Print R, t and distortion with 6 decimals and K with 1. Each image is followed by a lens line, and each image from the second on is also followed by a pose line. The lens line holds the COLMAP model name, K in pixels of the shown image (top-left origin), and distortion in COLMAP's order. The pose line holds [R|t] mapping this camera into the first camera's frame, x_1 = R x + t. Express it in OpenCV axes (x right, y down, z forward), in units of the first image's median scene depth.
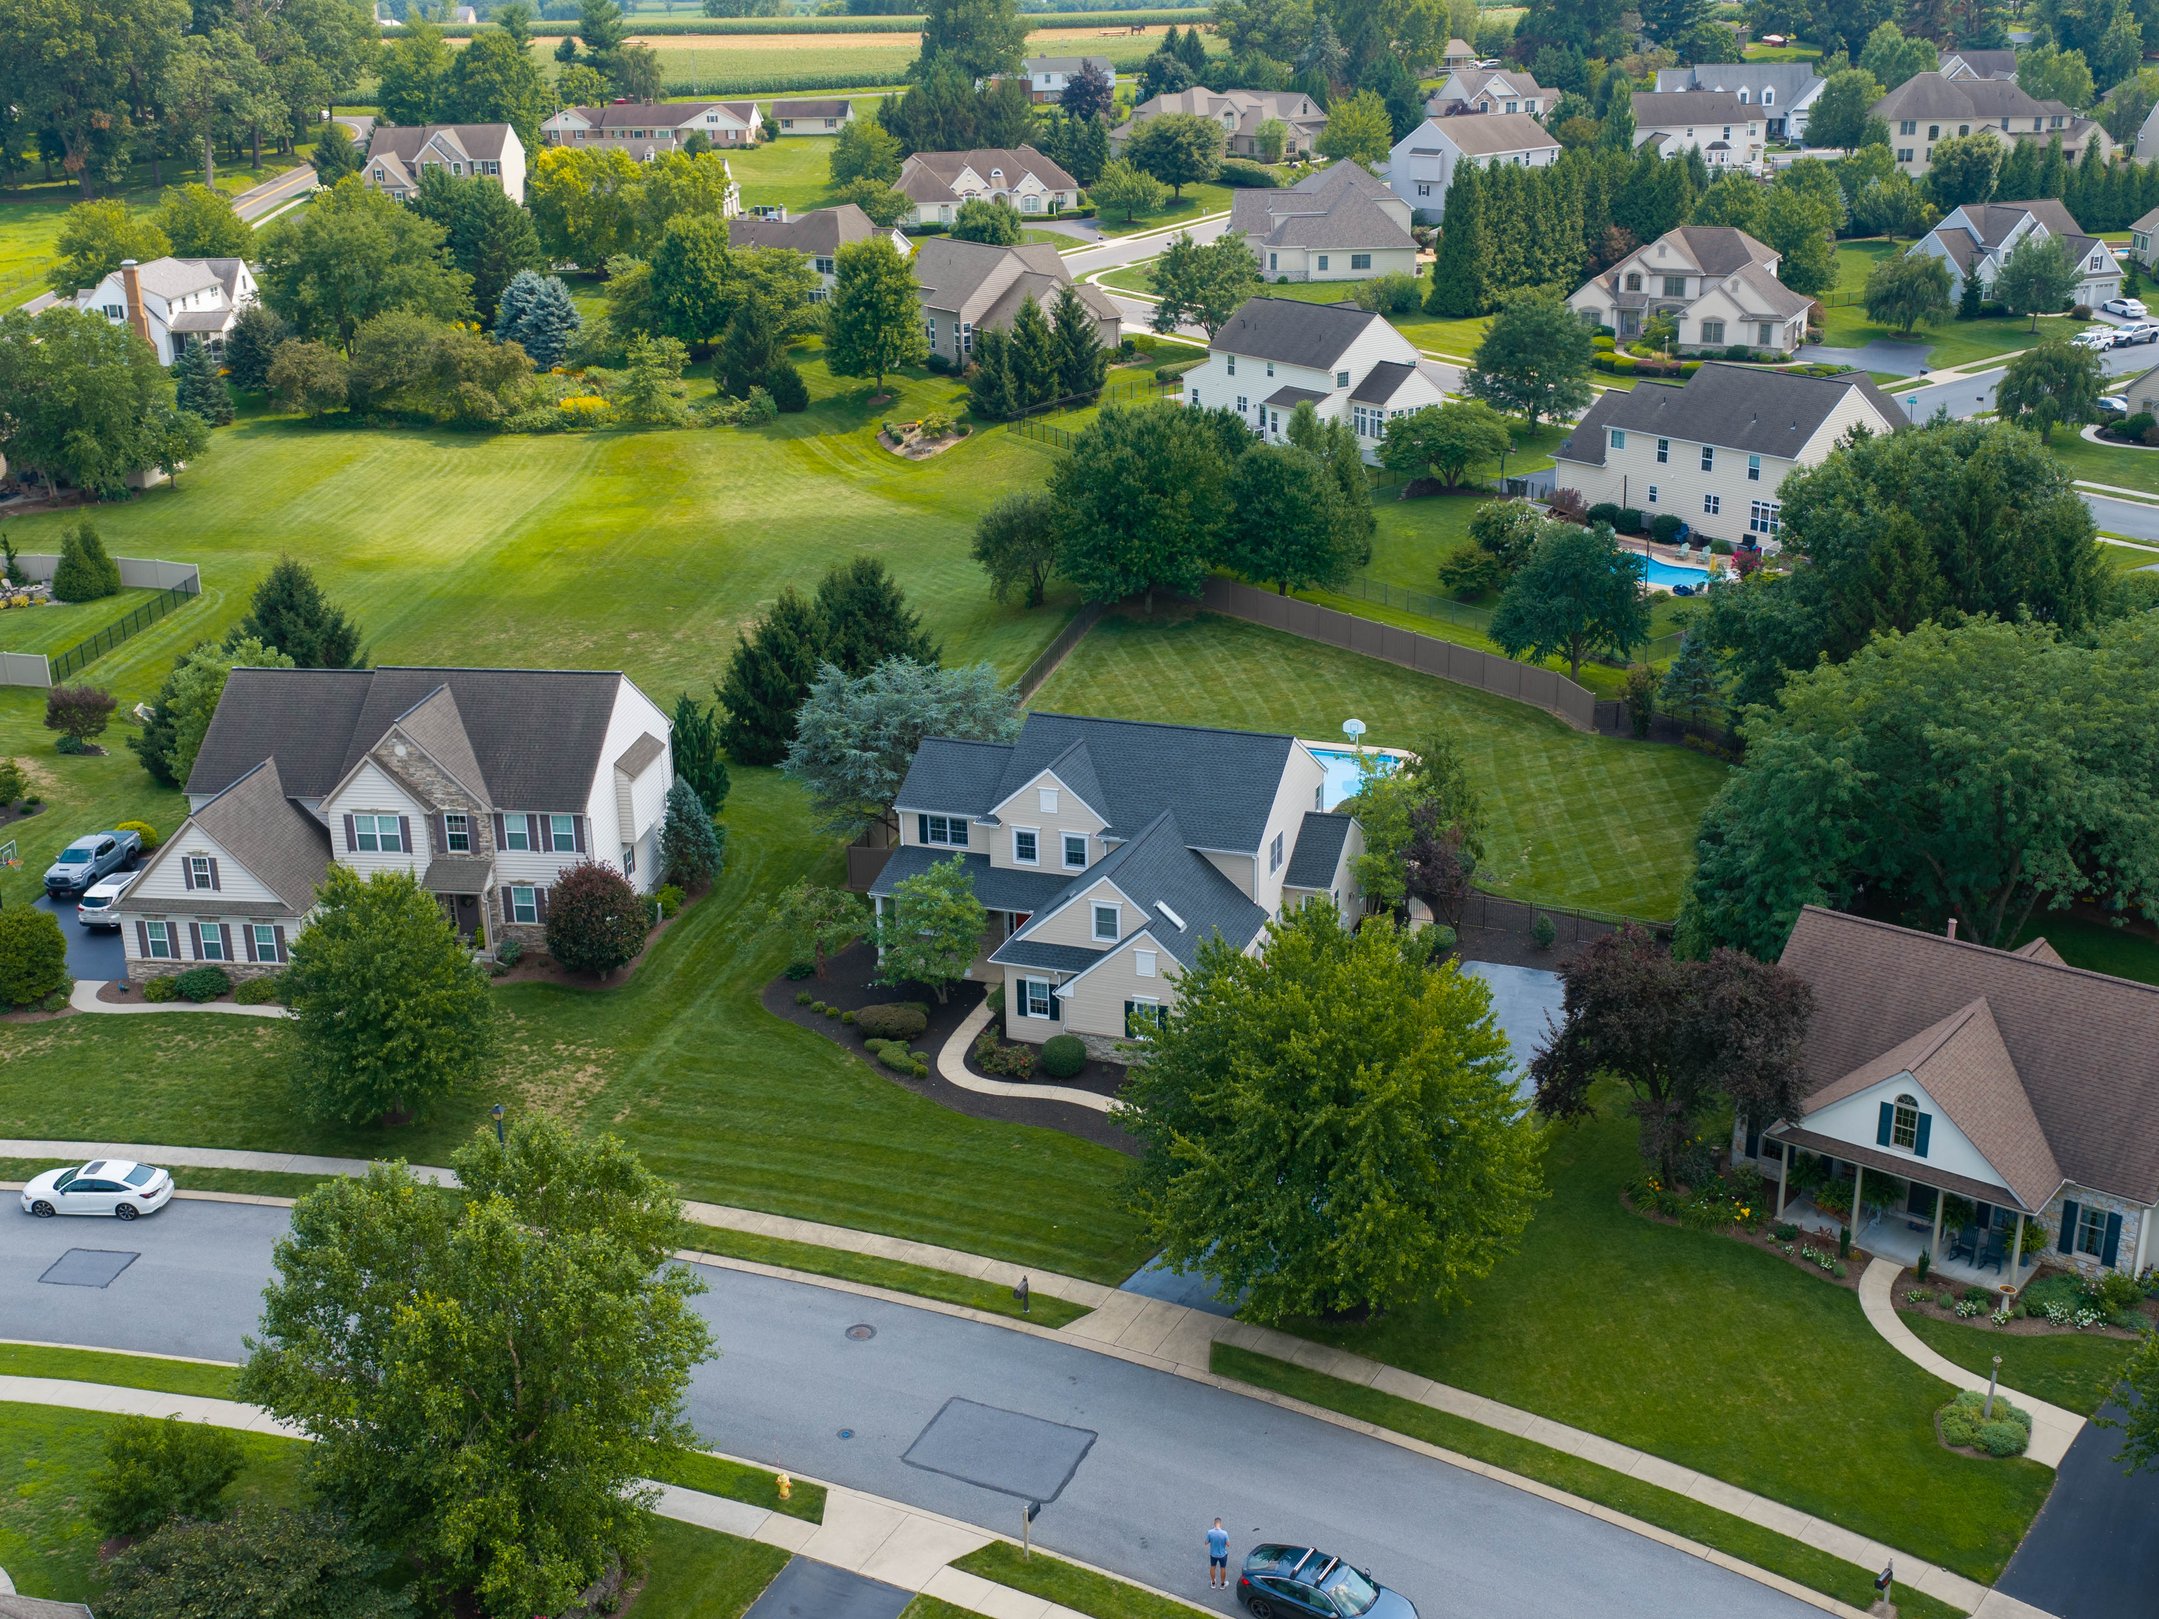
lens RADIAL K [[2379.1, 0, 1083.7], [0, 2379.1, 833.8], [0, 0, 1]] dist [0.041916, -0.118643]
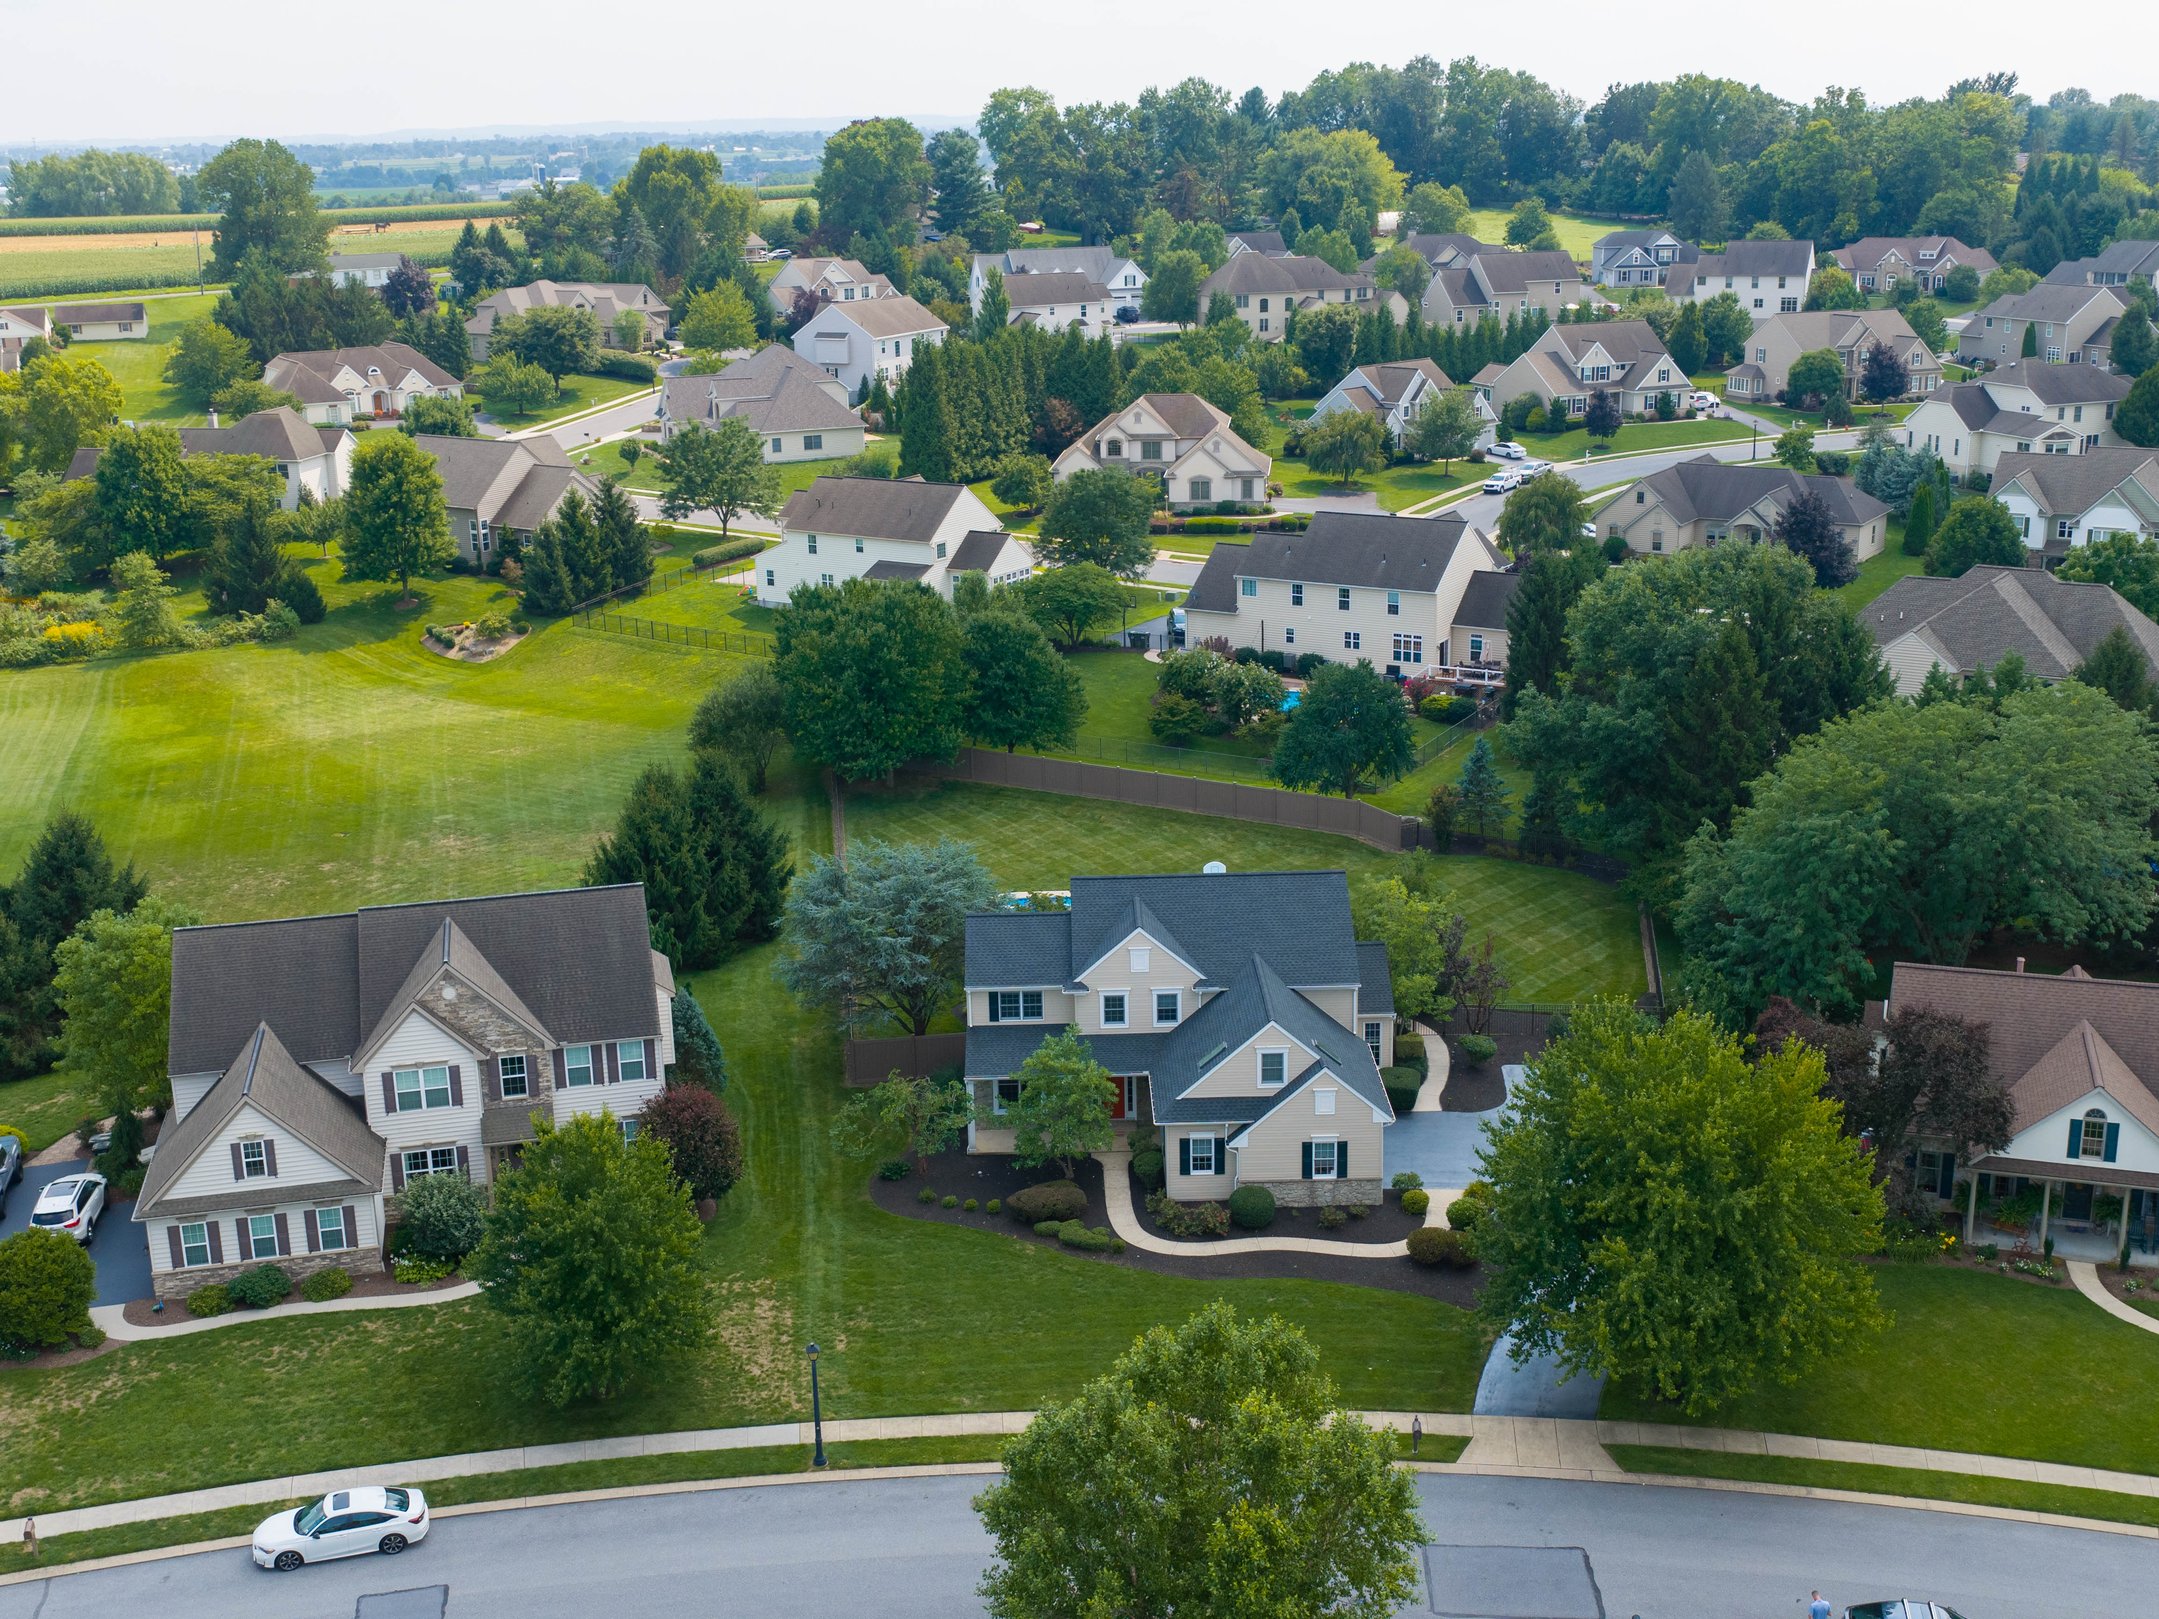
lens RADIAL K [[2379.1, 0, 1083.7], [0, 2379.1, 833.8], [0, 0, 1]] dist [0.041916, -0.118643]
pose [[0.934339, -0.101822, 0.341529, -0.226183], [0.127325, 0.990442, -0.053045, -0.010000], [-0.332864, 0.093047, 0.938373, 0.040236]]
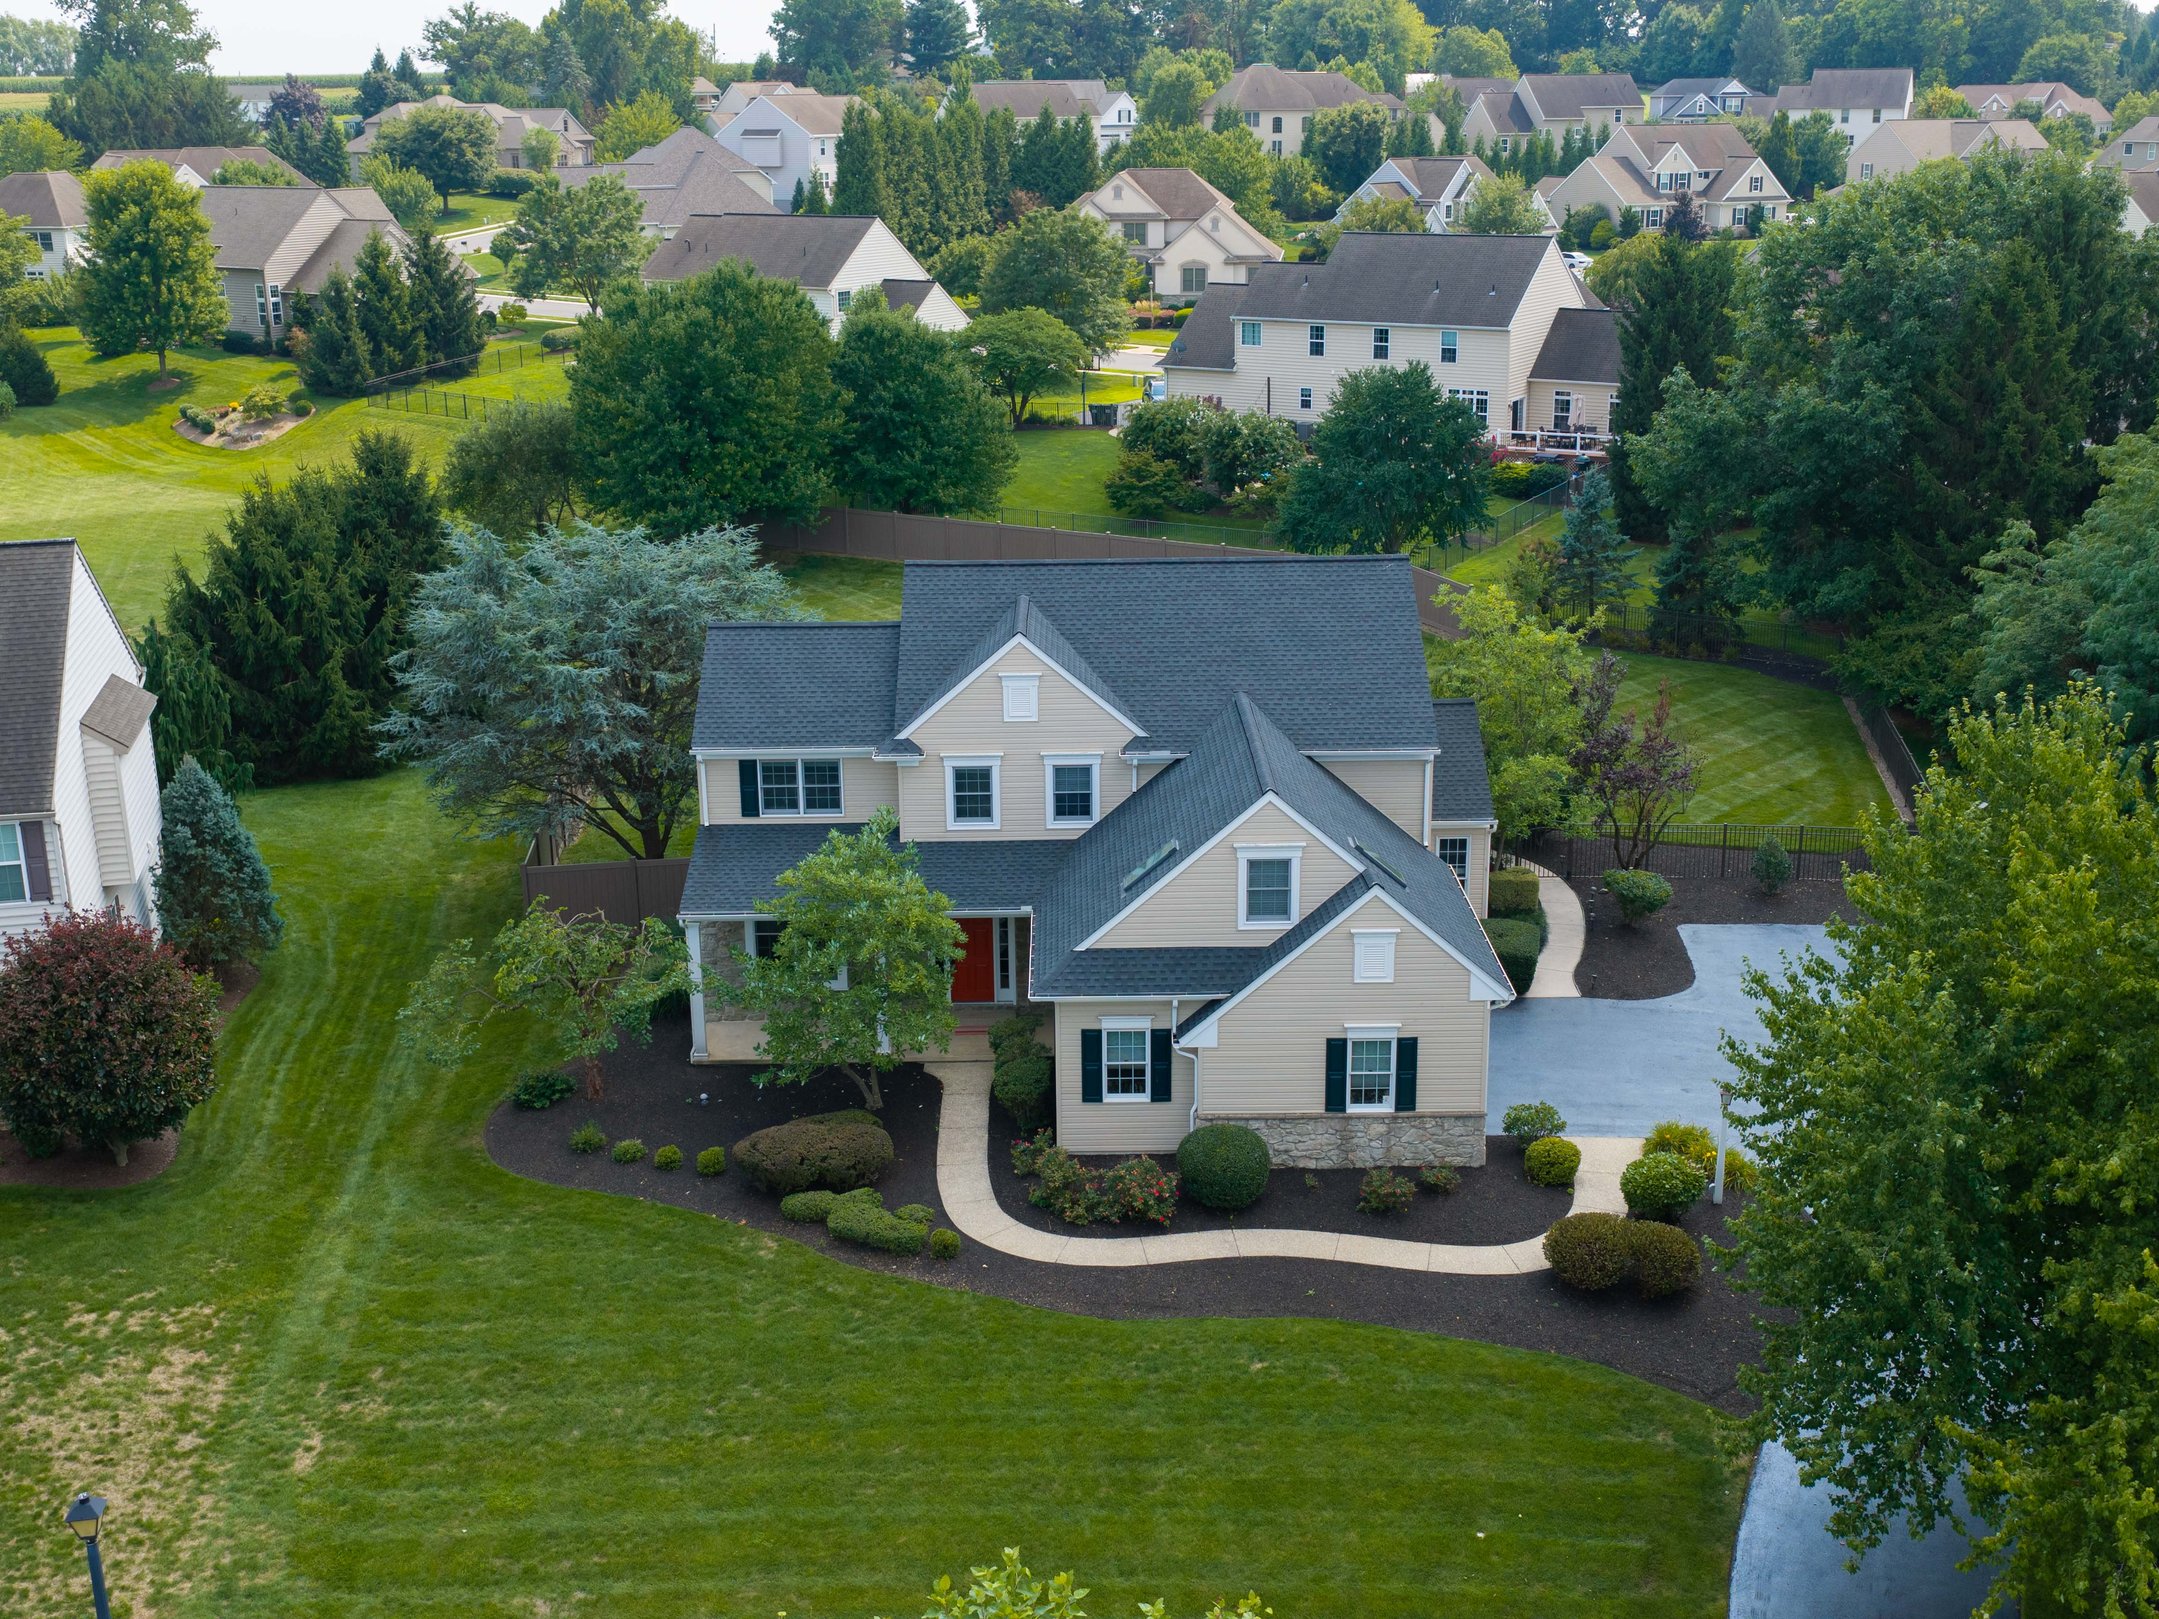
lens RADIAL K [[2379.1, 0, 1083.7], [0, 2379.1, 833.8], [0, 0, 1]] dist [0.041916, -0.118643]
pose [[0.936541, -0.095578, 0.337278, -0.110416], [0.115832, 0.992447, -0.040400, 0.023479], [-0.330869, 0.076904, 0.940538, 0.305906]]
